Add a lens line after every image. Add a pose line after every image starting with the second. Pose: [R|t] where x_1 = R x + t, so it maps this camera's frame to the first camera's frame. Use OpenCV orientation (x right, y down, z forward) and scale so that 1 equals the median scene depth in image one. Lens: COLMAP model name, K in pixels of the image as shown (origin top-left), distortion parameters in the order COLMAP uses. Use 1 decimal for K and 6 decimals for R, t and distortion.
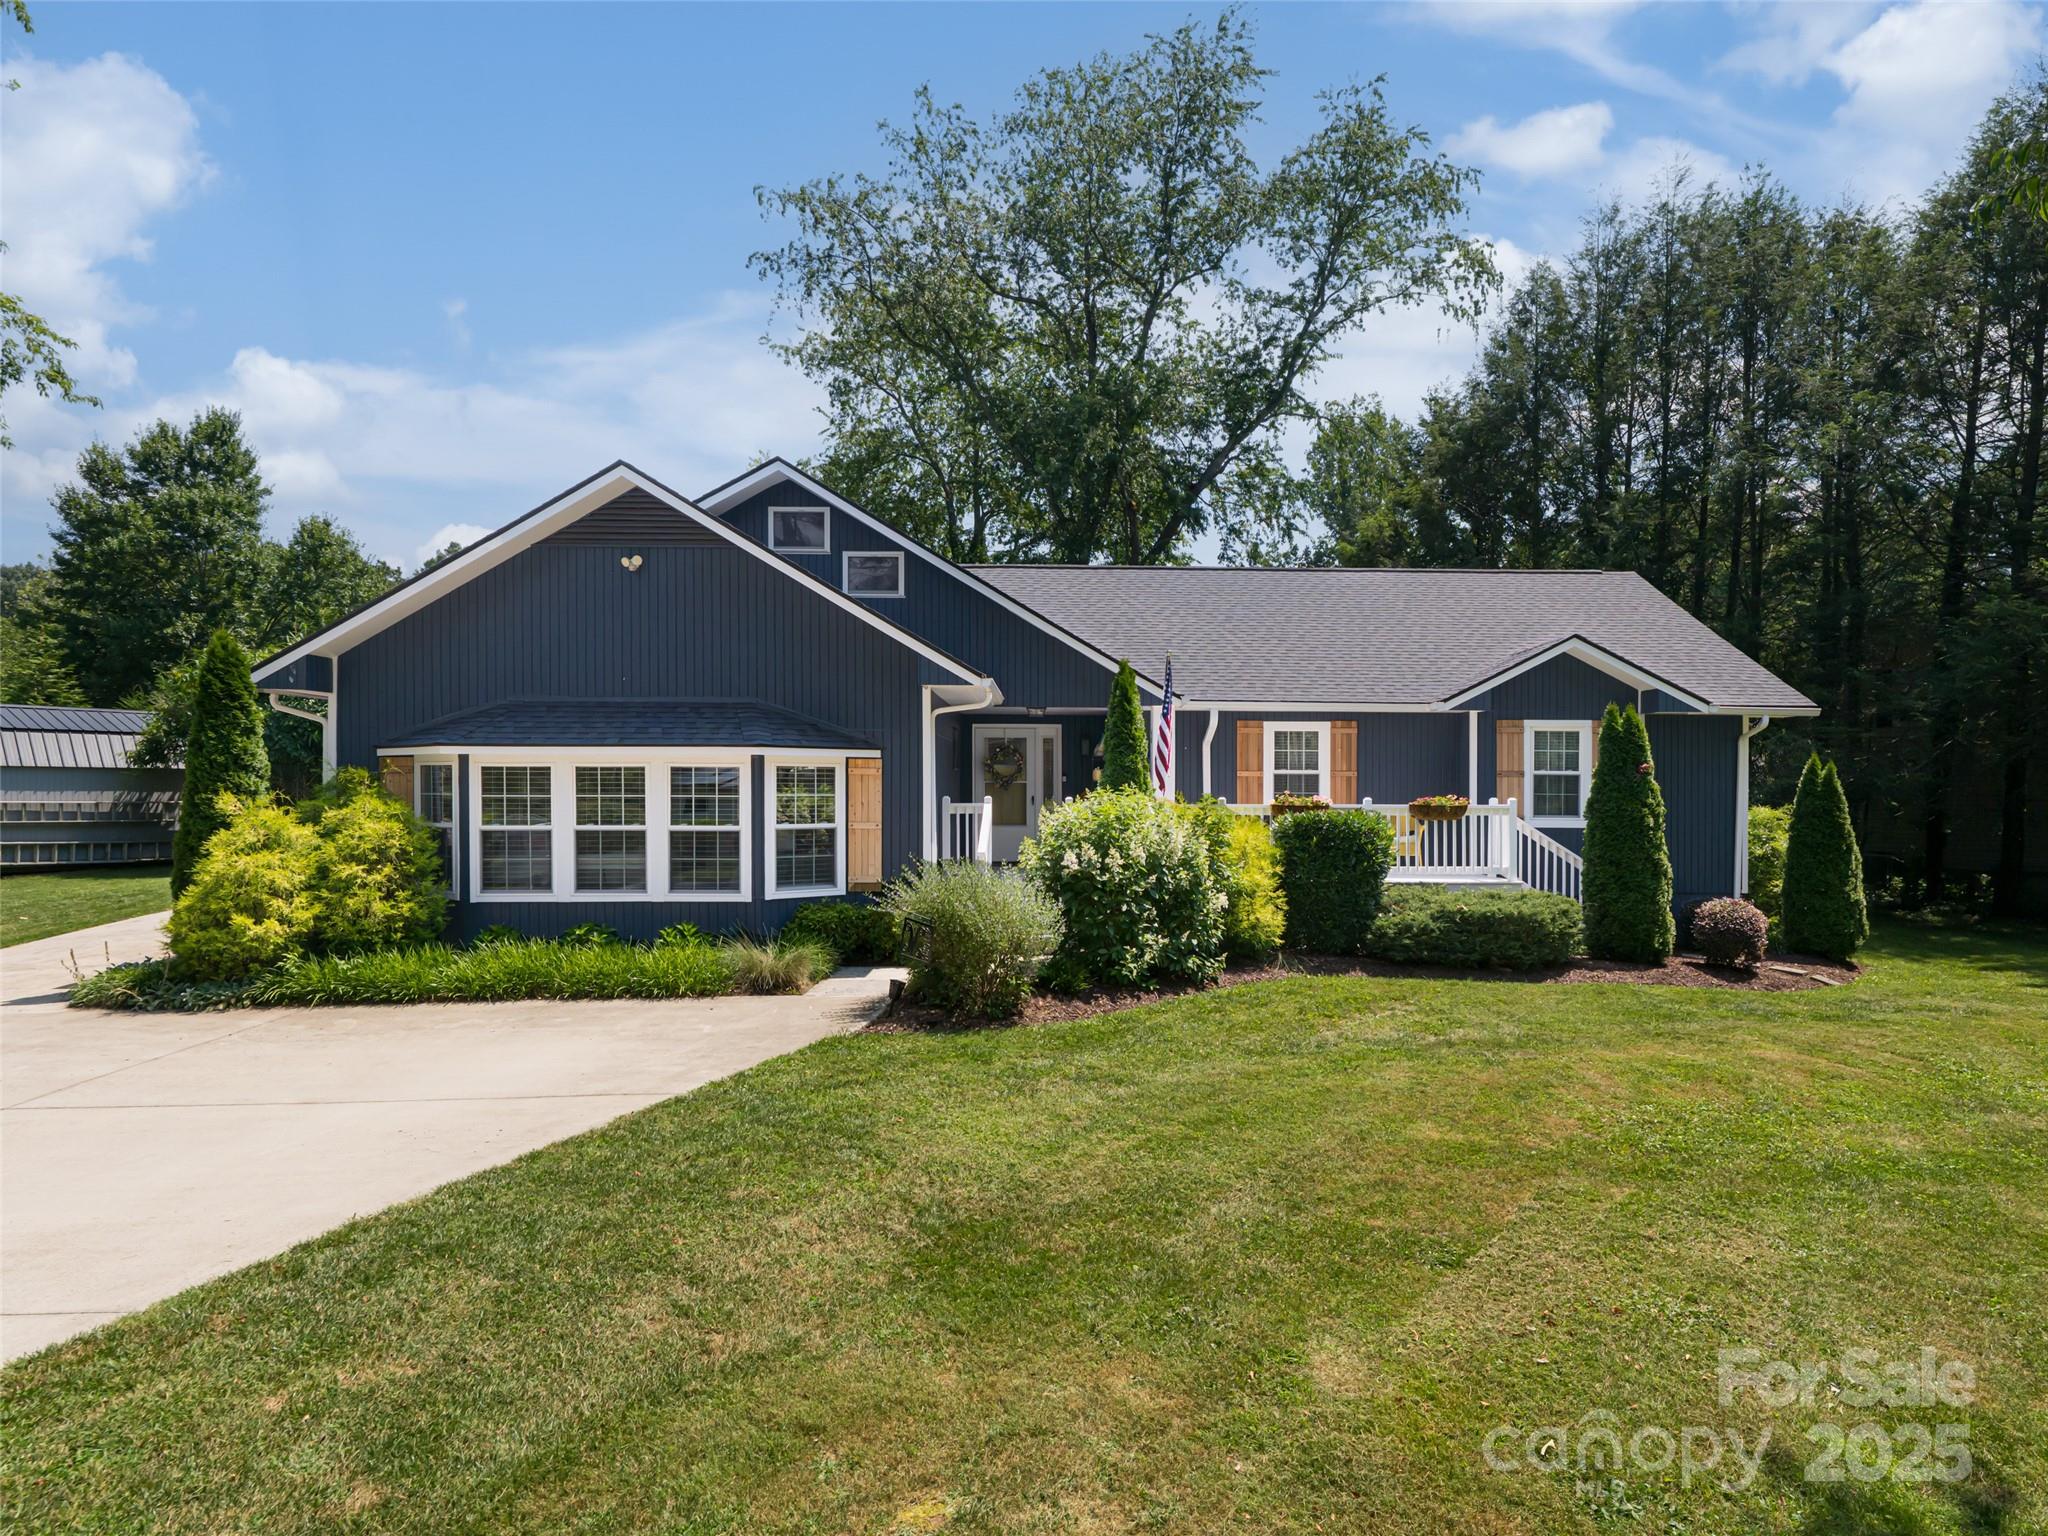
lens RADIAL K [[1278.7, 0, 1024.0], [0, 1278.7, 768.0], [0, 0, 1]] dist [-0.074090, 0.000414]
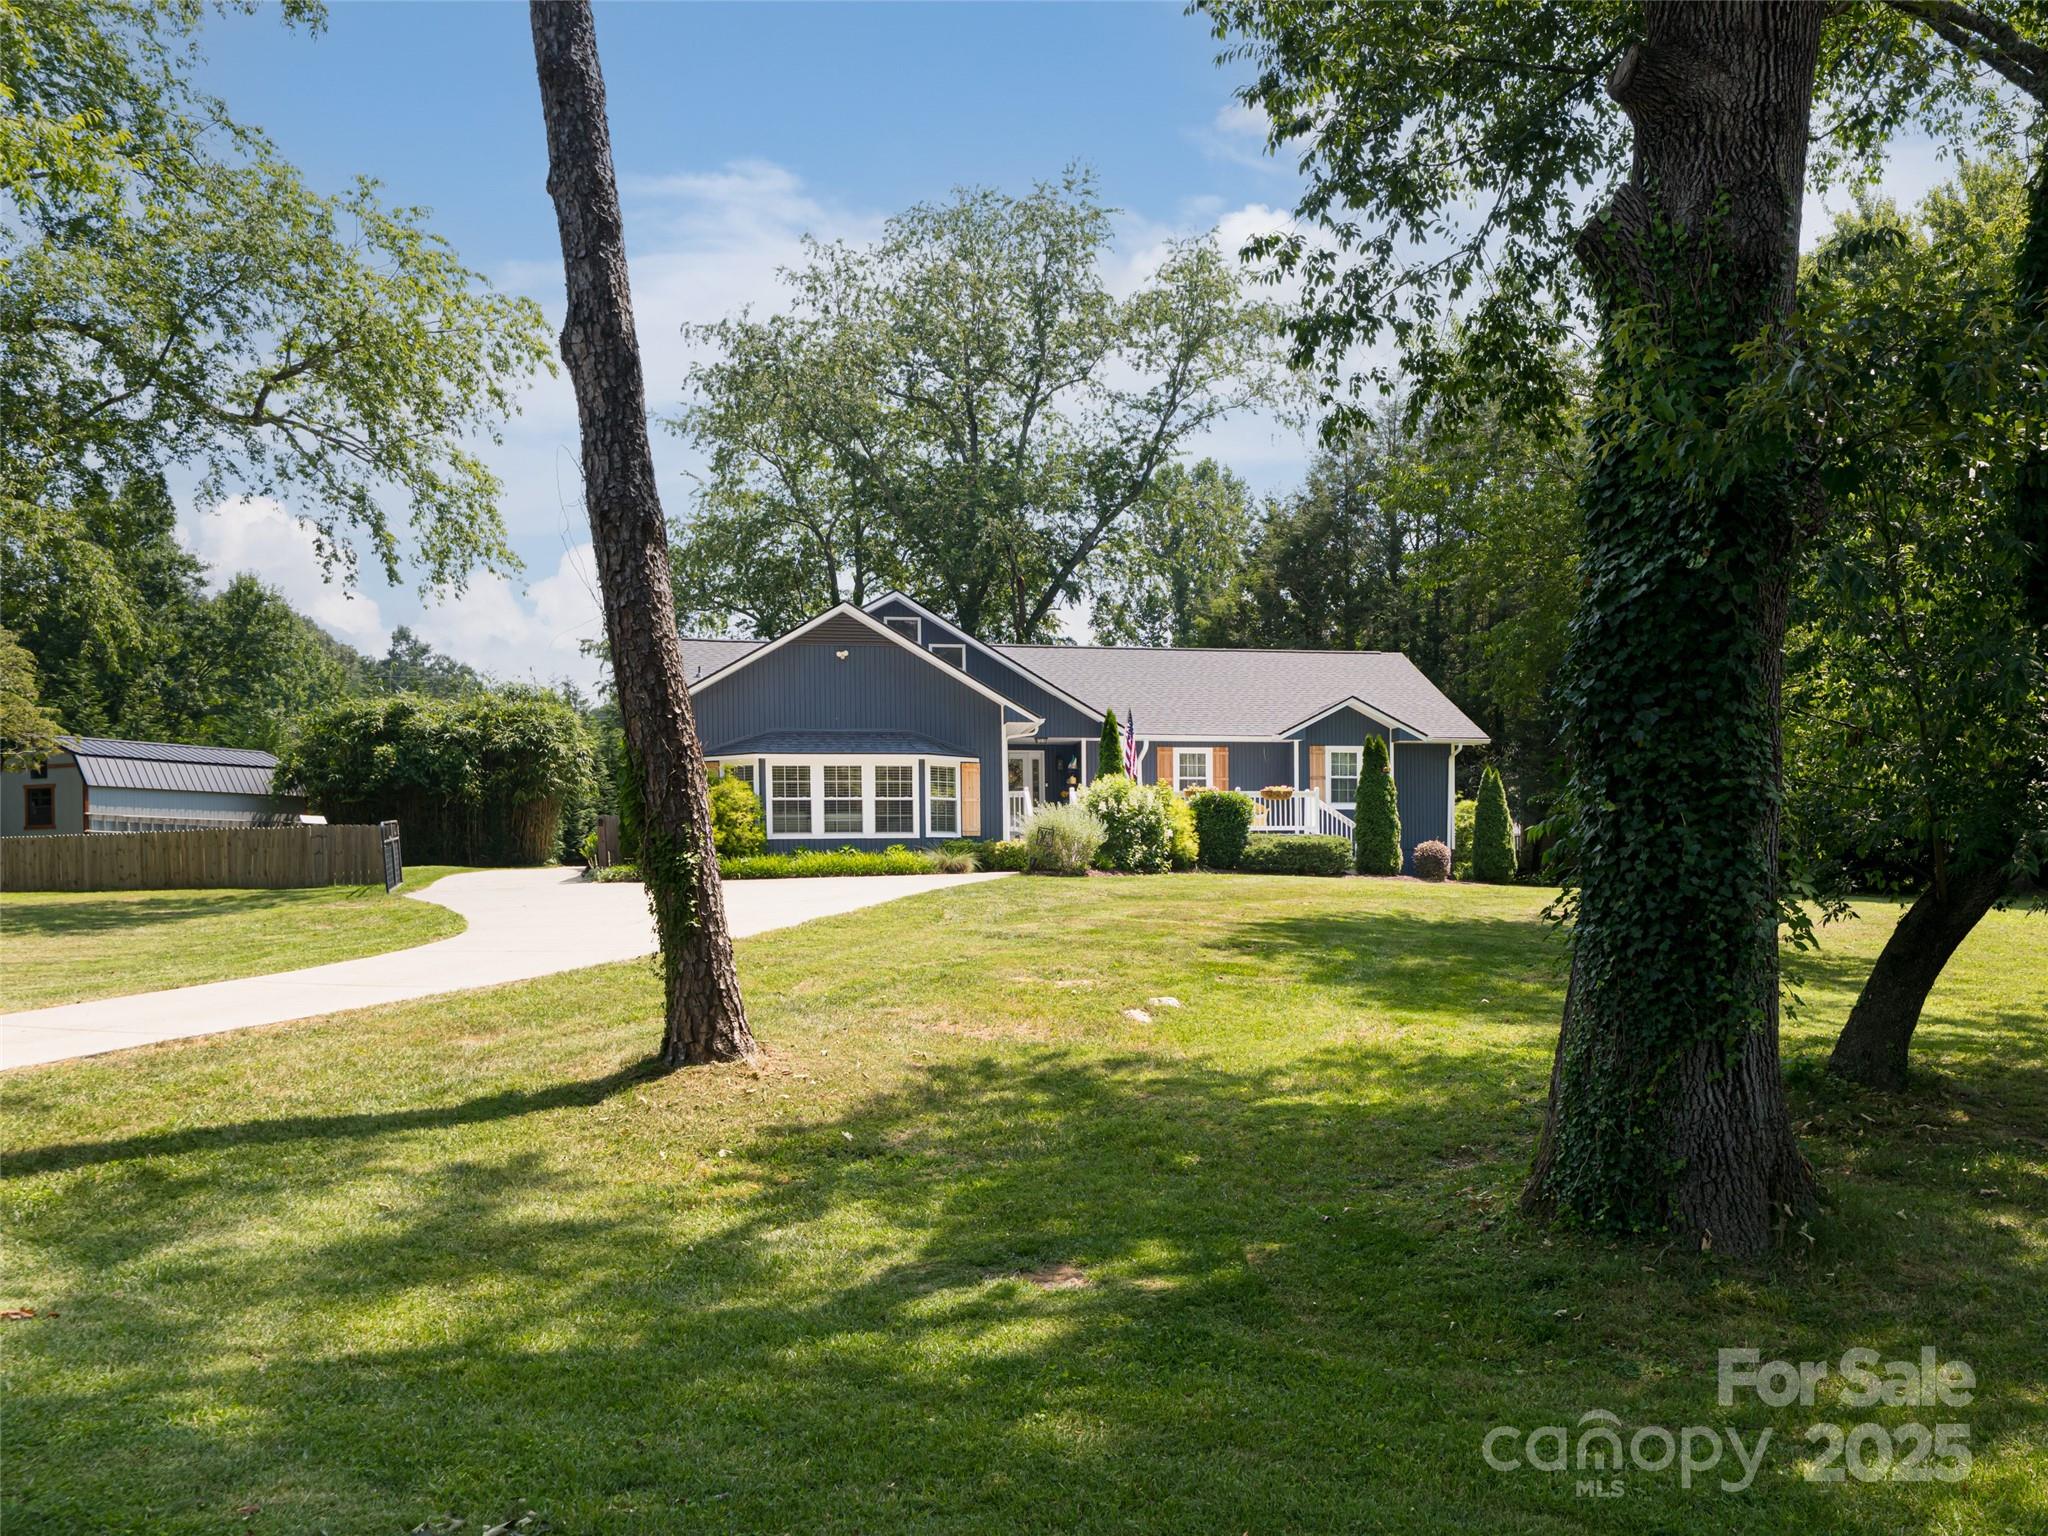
lens RADIAL K [[1238.6, 0, 1024.0], [0, 1238.6, 768.0], [0, 0, 1]] dist [-0.199165, 0.000170]
pose [[0.993692, -0.001891, 0.112128, -0.189286], [0.006248, 0.999238, -0.038517, 0.052240], [-0.111970, 0.038975, 0.992947, -0.582015]]
